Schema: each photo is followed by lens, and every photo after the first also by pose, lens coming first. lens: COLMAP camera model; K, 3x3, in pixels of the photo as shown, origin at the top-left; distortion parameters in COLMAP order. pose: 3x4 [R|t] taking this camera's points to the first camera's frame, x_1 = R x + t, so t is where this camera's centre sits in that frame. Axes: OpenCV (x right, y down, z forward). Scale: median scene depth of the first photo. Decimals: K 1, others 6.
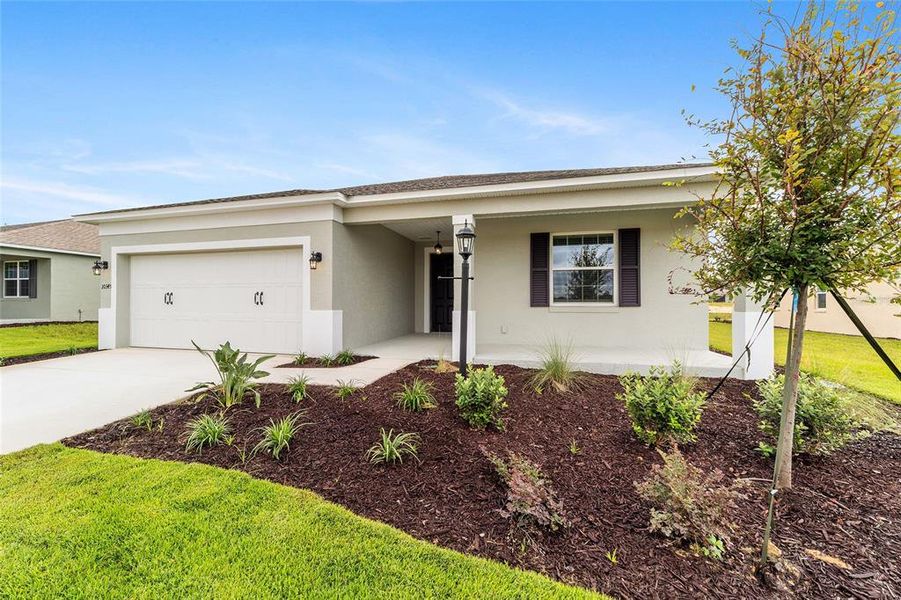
lens RADIAL K [[345.2, 0, 454.1], [0, 345.2, 298.5], [0, 0, 1]] dist [-0.009569, 0.001675]
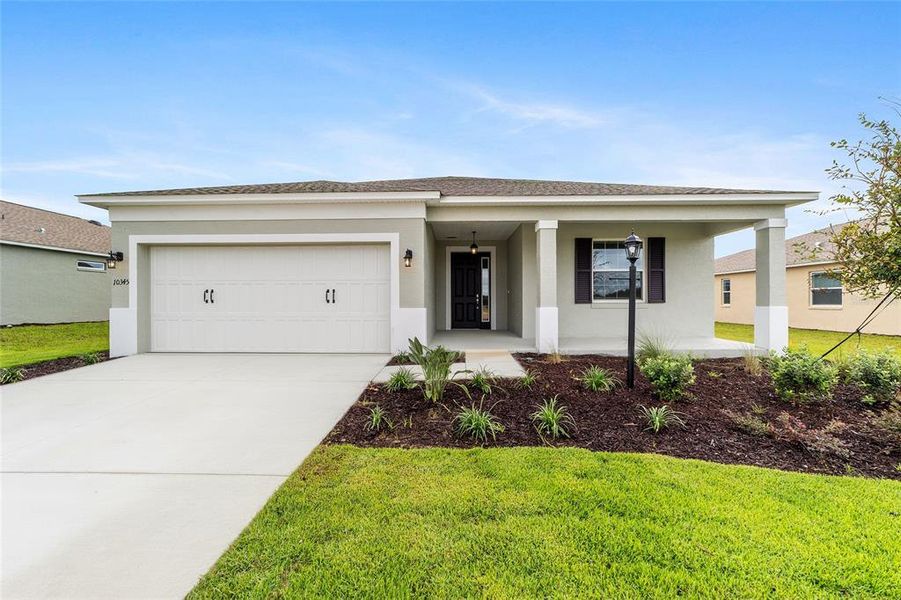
lens RADIAL K [[345.2, 0, 447.8], [0, 345.2, 303.6], [0, 0, 1]] dist [-0.009569, 0.001675]
pose [[0.974001, -0.005570, 0.226473, -0.443809], [0.000935, 0.999788, 0.020566, 0.001358], [-0.226540, -0.019820, 0.973800, -0.003385]]
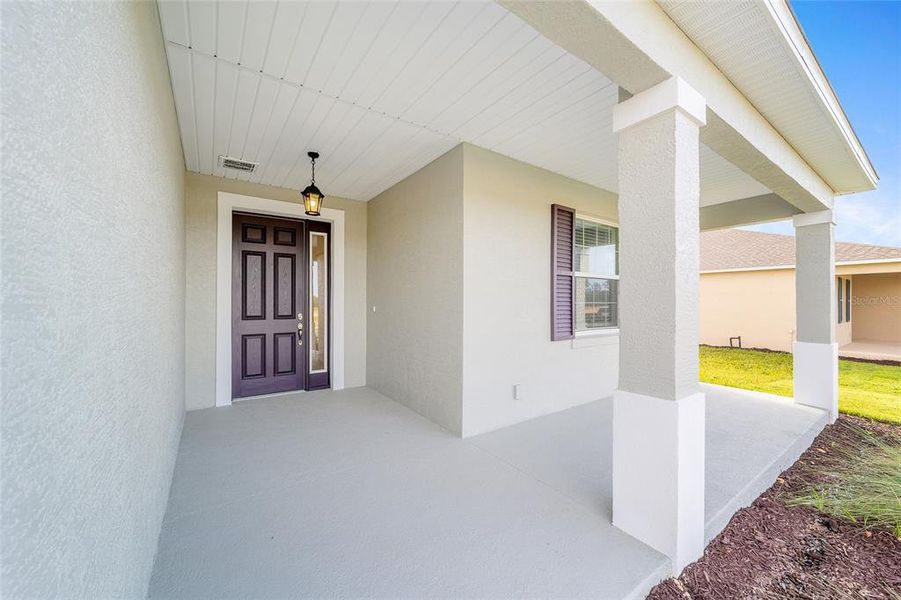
lens RADIAL K [[345.2, 0, 450.7], [0, 345.2, 303.9], [0, 0, 1]] dist [-0.009569, 0.001675]
pose [[0.654236, 0.001136, 0.756289, -0.294338], [-0.012824, 0.999872, 0.009592, -0.035906], [-0.756181, -0.015974, 0.654167, 0.767060]]
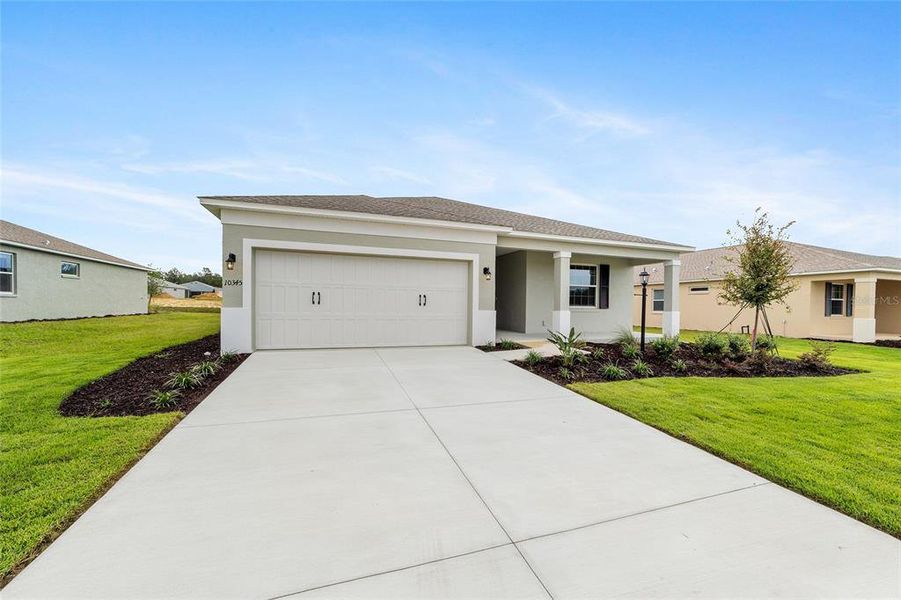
lens RADIAL K [[345.2, 0, 451.3], [0, 345.2, 314.6], [0, 0, 1]] dist [-0.009569, 0.001675]
pose [[0.829386, -0.005471, 0.558649, -1.092638], [-0.019609, 0.999051, 0.038897, 0.001340], [-0.558332, -0.043215, 0.828492, -0.046114]]
